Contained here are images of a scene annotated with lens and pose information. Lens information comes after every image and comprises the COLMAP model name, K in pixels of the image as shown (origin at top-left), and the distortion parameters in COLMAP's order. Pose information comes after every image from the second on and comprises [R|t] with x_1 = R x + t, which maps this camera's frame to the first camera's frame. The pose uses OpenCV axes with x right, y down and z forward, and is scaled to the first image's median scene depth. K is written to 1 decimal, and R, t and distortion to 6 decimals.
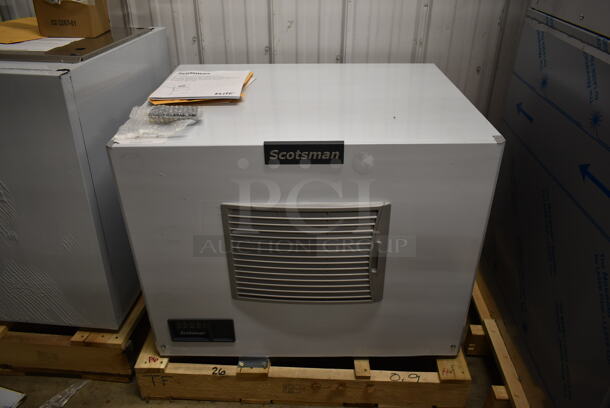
lens RADIAL K [[470.3, 0, 306.0], [0, 470.3, 201.0], [0, 0, 1]] dist [-0.031798, 0.017481]
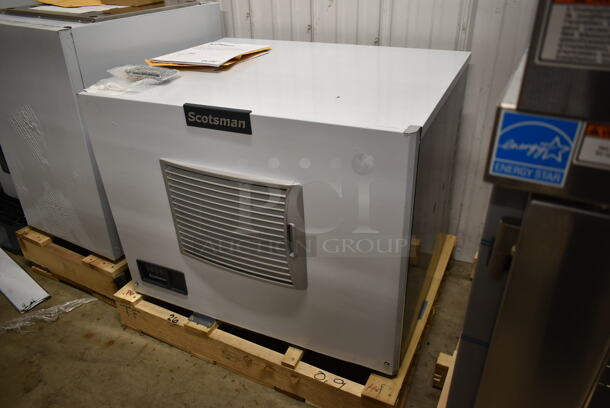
lens RADIAL K [[470.3, 0, 306.5], [0, 470.3, 201.4], [0, 0, 1]] dist [-0.031798, 0.017481]
pose [[0.909811, 0.183518, -0.372243, 0.443222], [-0.180322, 0.982636, 0.043715, -0.004262], [0.373802, 0.027351, 0.927105, 0.106733]]
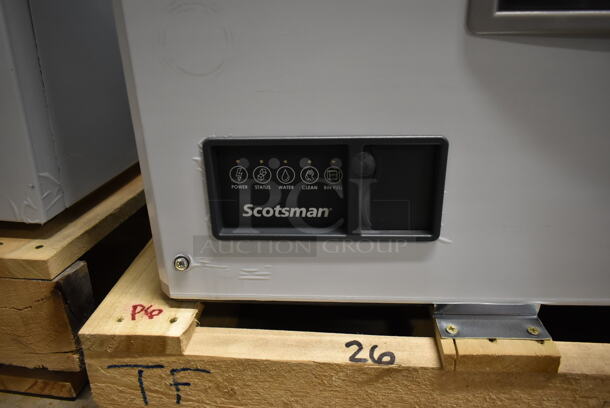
lens RADIAL K [[470.3, 0, 309.0], [0, 470.3, 205.7], [0, 0, 1]] dist [-0.031798, 0.017481]
pose [[0.999408, 0.010601, -0.032730, -0.215020], [-0.014129, 0.993882, -0.109543, 0.305556], [0.031369, 0.109941, 0.993443, 0.702487]]
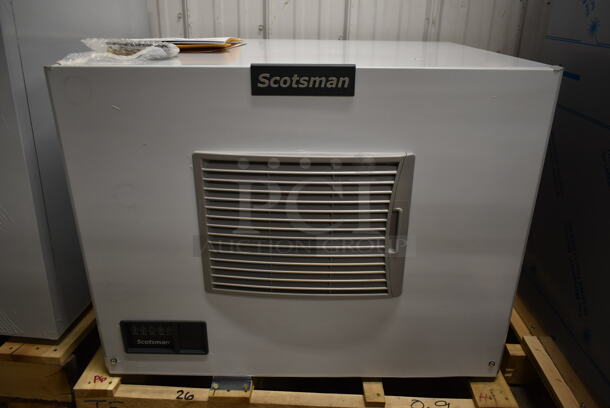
lens RADIAL K [[470.3, 0, 306.4], [0, 470.3, 200.7], [0, 0, 1]] dist [-0.031798, 0.017481]
pose [[0.999816, 0.014766, 0.012271, -0.003921], [-0.012994, 0.990938, -0.133691, 0.149686], [-0.014134, 0.133507, 0.990947, 0.204398]]
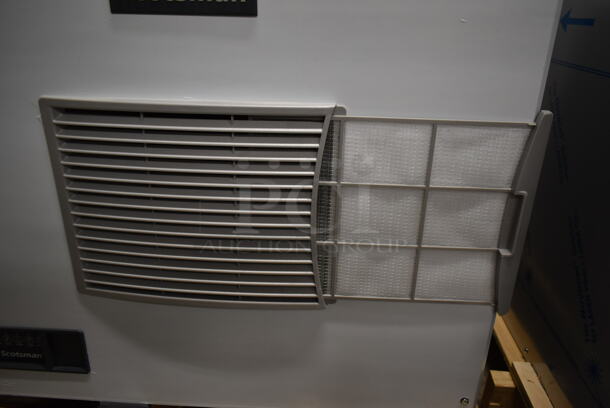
lens RADIAL K [[470.3, 0, 306.5], [0, 470.3, 205.1], [0, 0, 1]] dist [-0.031798, 0.017481]
pose [[0.999021, 0.041550, -0.015189, 0.117124], [-0.043163, 0.990743, -0.128705, 0.152589], [0.009701, 0.129234, 0.991567, 0.391312]]
